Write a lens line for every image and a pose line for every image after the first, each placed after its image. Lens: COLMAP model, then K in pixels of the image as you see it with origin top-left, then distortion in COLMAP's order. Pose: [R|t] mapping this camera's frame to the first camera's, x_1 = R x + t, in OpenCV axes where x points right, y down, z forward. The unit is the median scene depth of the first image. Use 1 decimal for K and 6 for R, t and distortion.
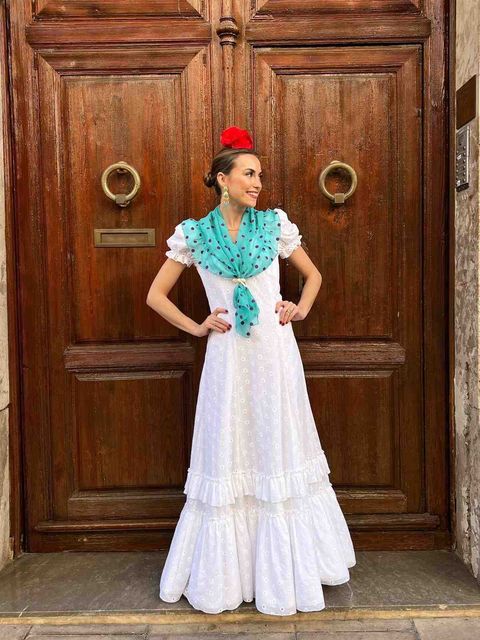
lens RADIAL K [[590.7, 0, 247.7], [0, 590.7, 307.1], [0, 0, 1]] dist [0.031703, 0.000000]
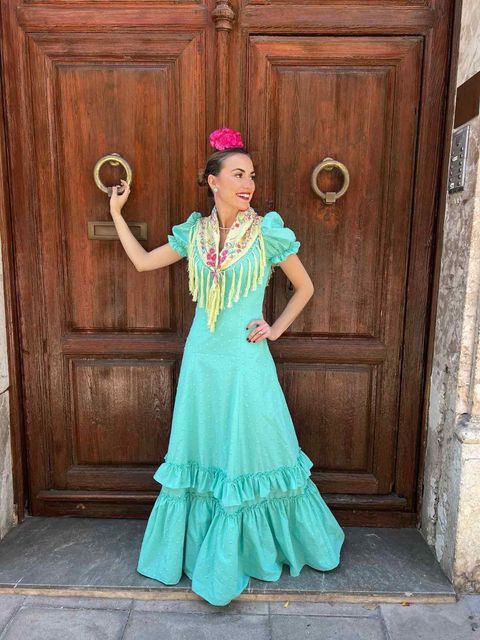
lens RADIAL K [[453.9, 0, 241.2], [0, 453.9, 316.9], [0, 0, 1]] dist [0.015609, -0.000469]
pose [[0.999427, 0.031438, -0.012555, 0.019768], [-0.029772, 0.992798, 0.116042, -0.067266], [0.016113, -0.115602, 0.993165, 0.208487]]
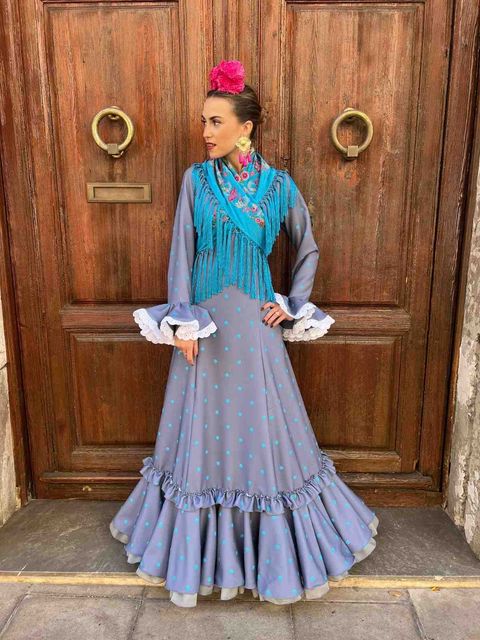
lens RADIAL K [[445.4, 0, 240.1], [0, 445.4, 316.6], [0, 0, 1]] dist [0.008777, 0.005043]
pose [[0.999684, 0.019787, -0.015480, -0.001906], [-0.017209, 0.988254, 0.151845, -0.033937], [0.018302, -0.151531, 0.988283, 0.278057]]
